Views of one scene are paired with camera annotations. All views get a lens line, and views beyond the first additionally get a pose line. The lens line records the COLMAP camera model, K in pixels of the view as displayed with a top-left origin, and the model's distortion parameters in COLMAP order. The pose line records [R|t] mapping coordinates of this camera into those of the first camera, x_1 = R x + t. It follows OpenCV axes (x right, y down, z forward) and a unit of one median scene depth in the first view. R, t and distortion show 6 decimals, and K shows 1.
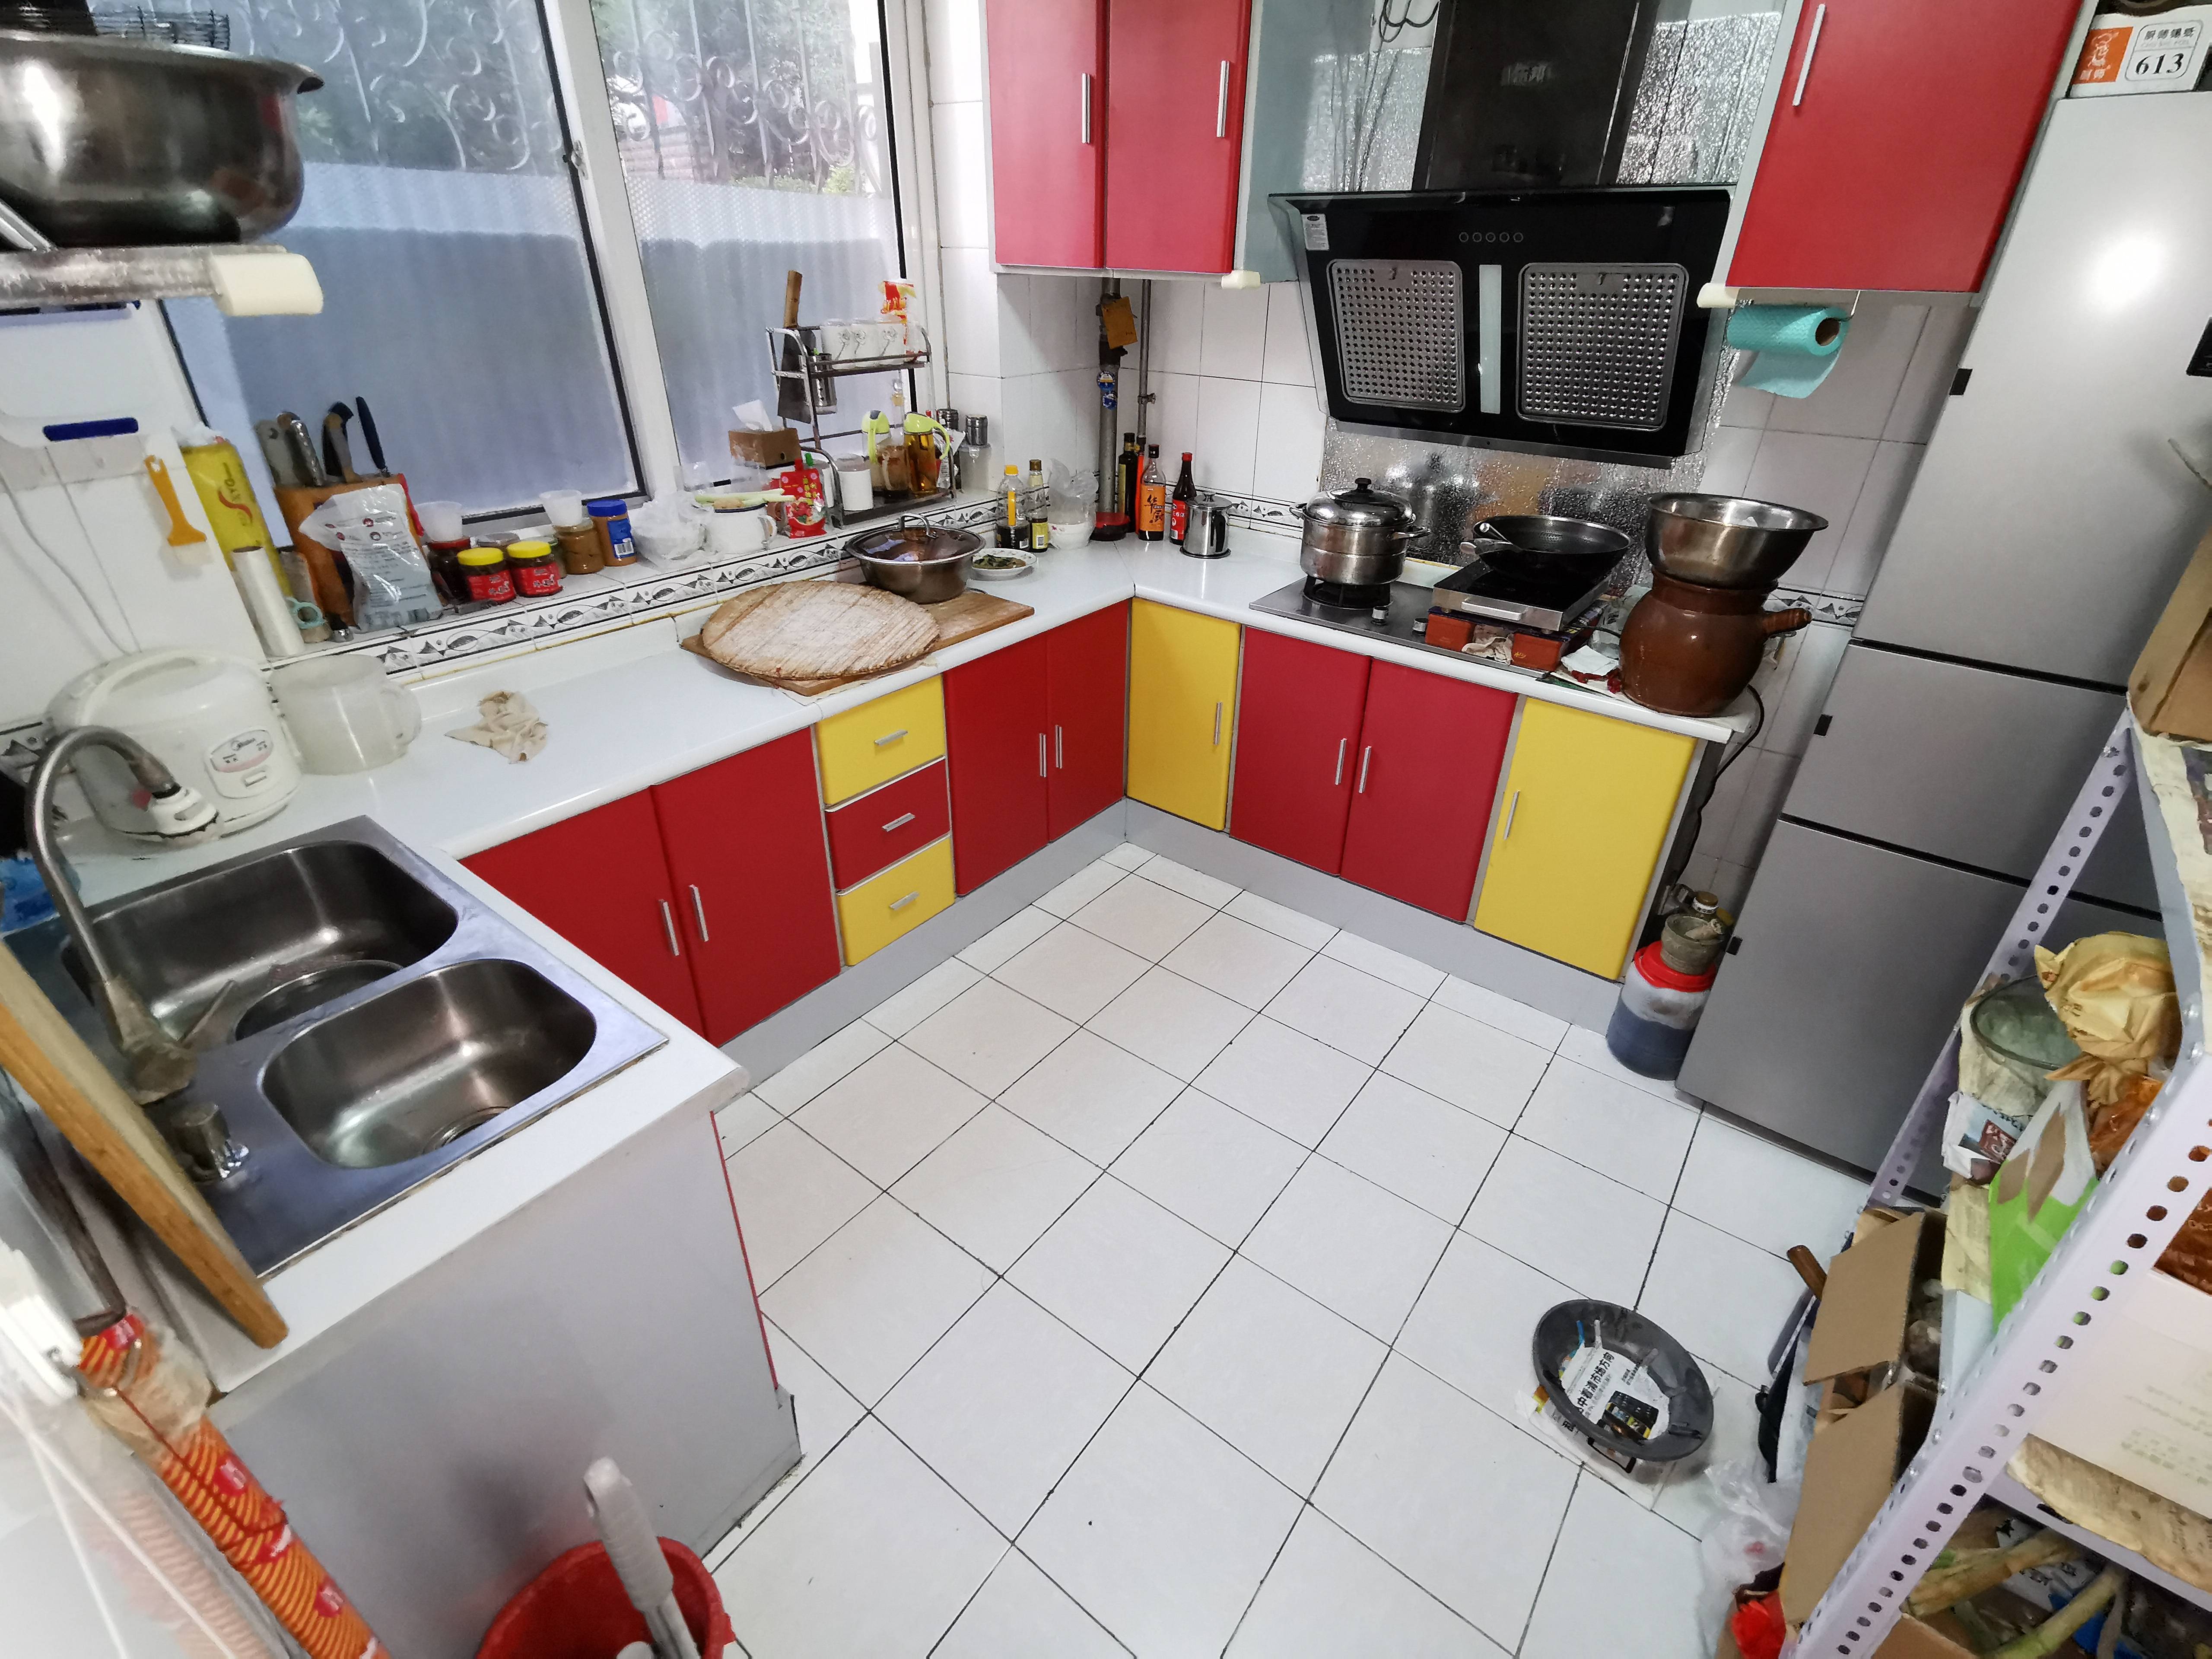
lens RADIAL K [[1013.3, 0, 1106.0], [0, 1013.3, 829.5], [0, 0, 1]] dist [0.003606, 0.000312]
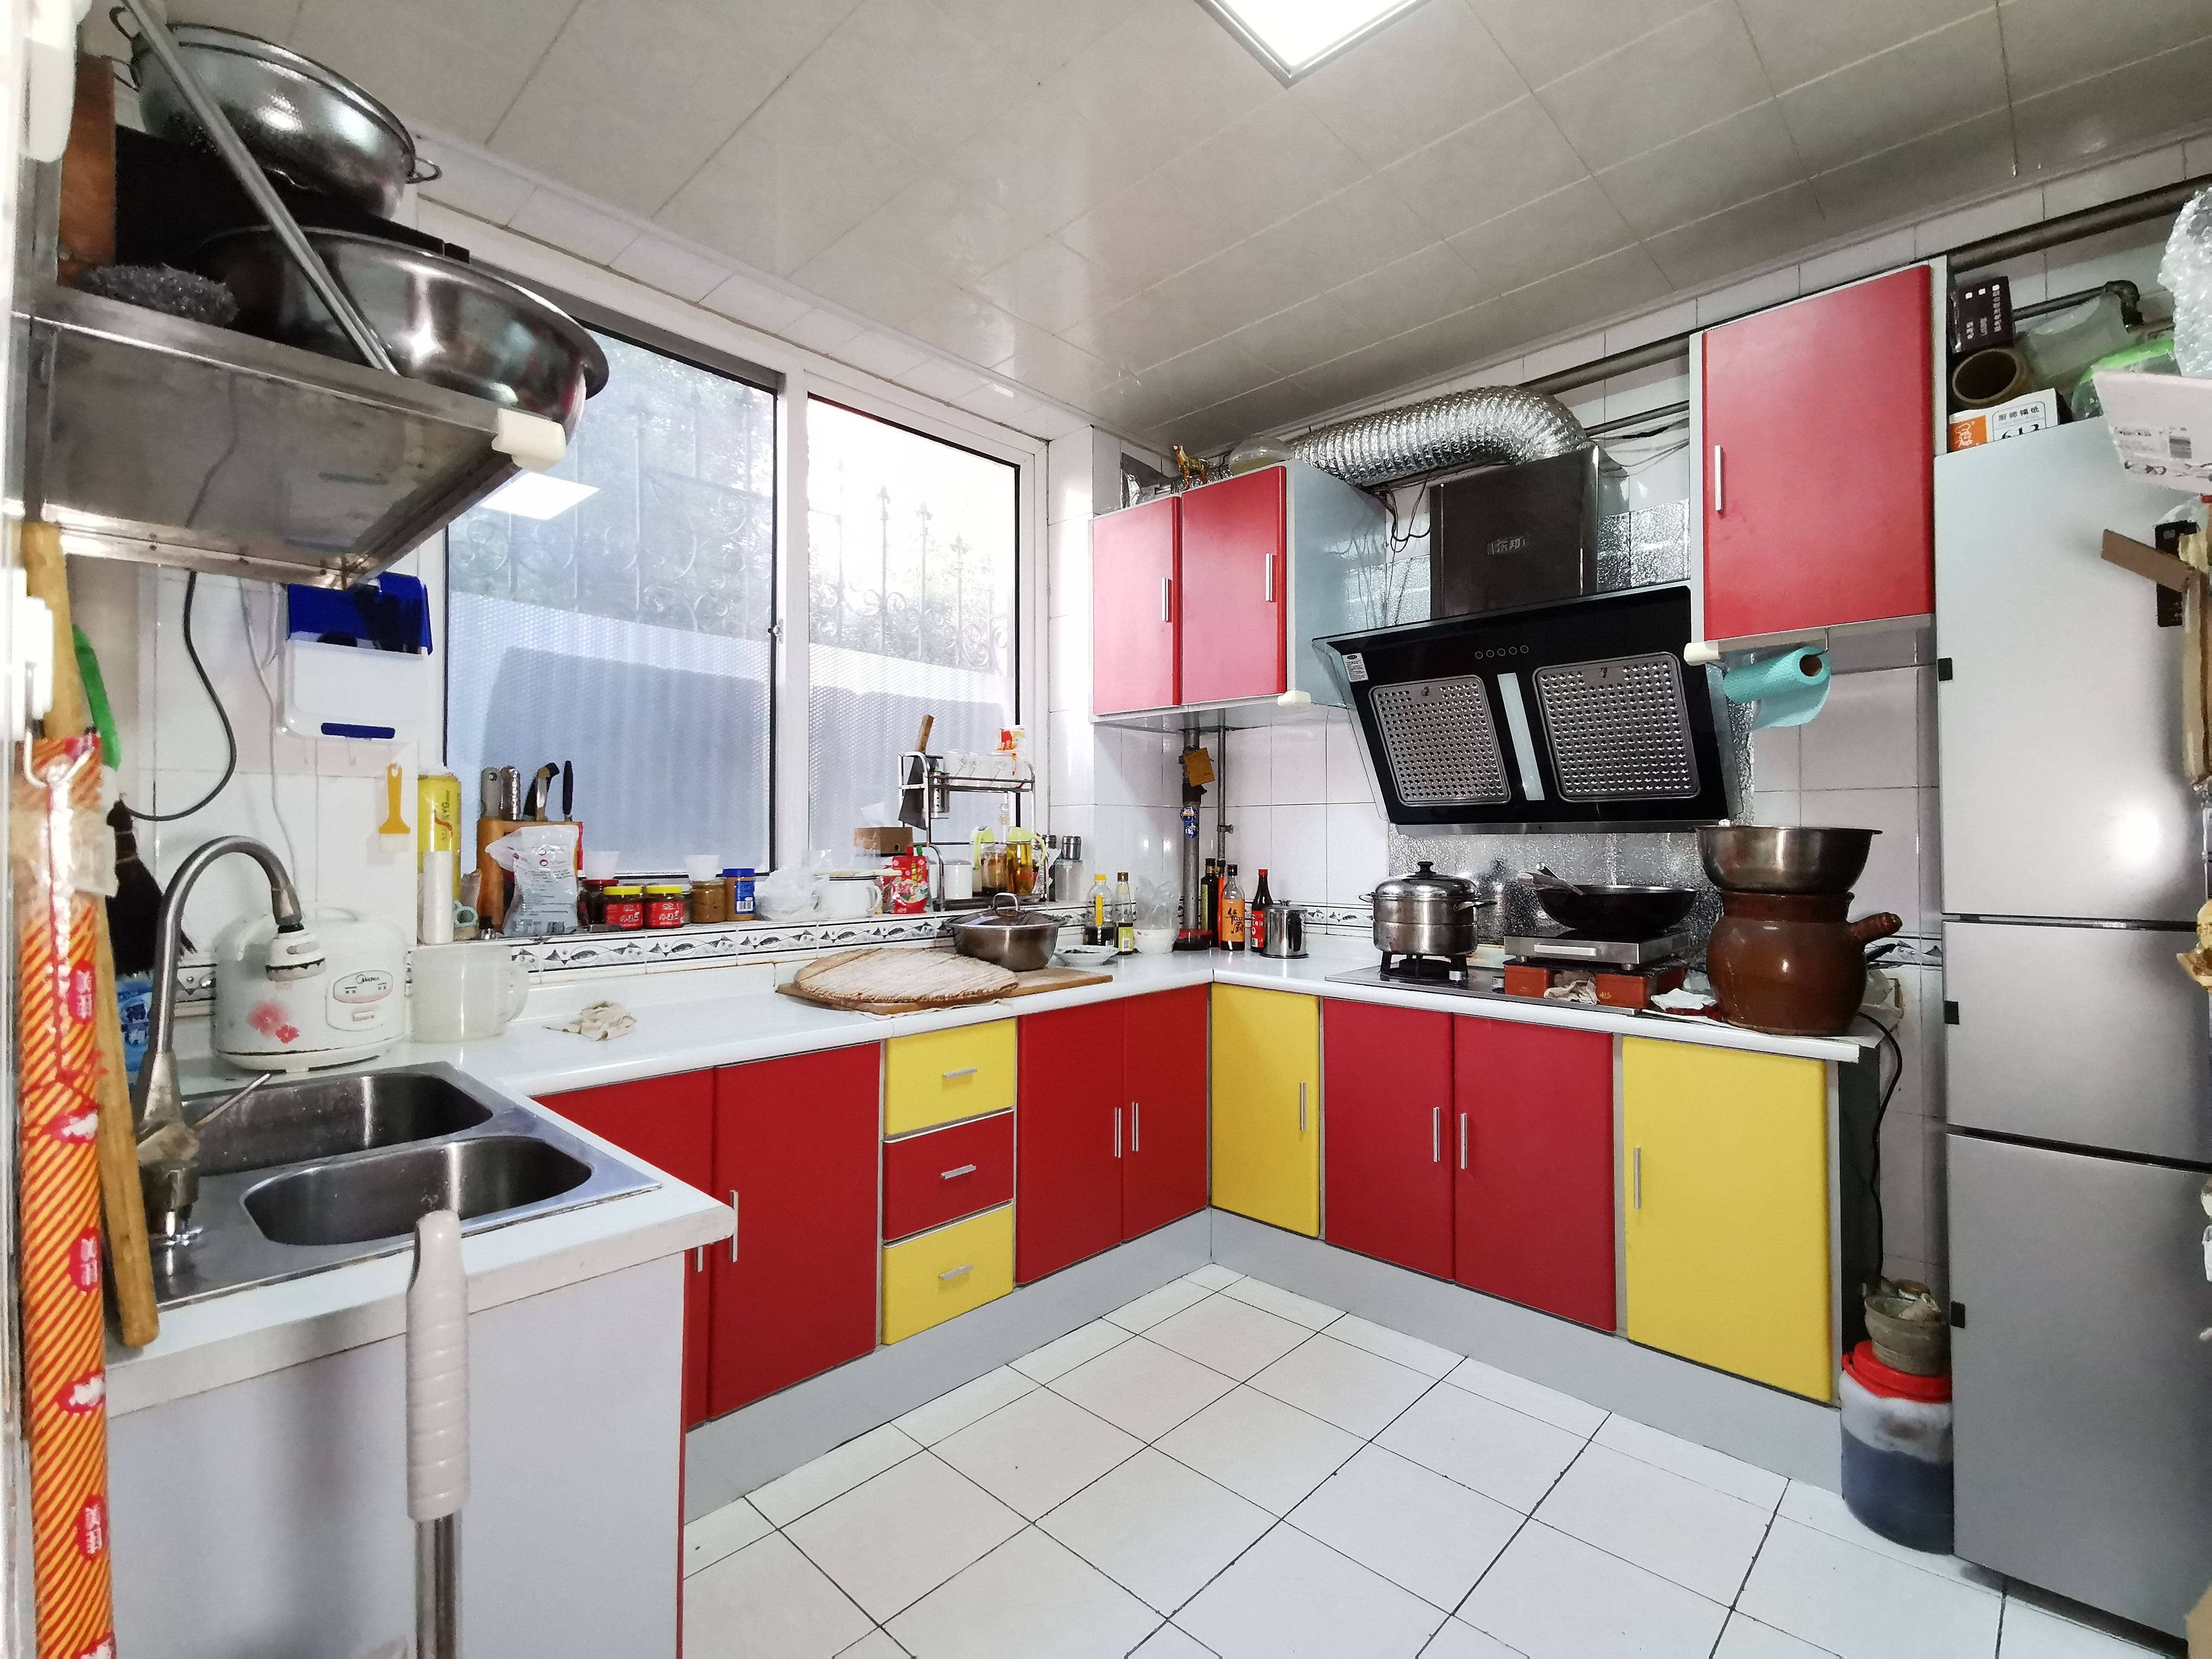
lens RADIAL K [[1011.7, 0, 1106.0], [0, 1011.7, 829.5], [0, 0, 1]] dist [-0.031448, 0.030444]
pose [[0.994161, -0.014817, -0.106888, 0.035220], [-0.042551, 0.856442, -0.514486, 0.187963], [0.099167, 0.516030, 0.850811, 0.049787]]
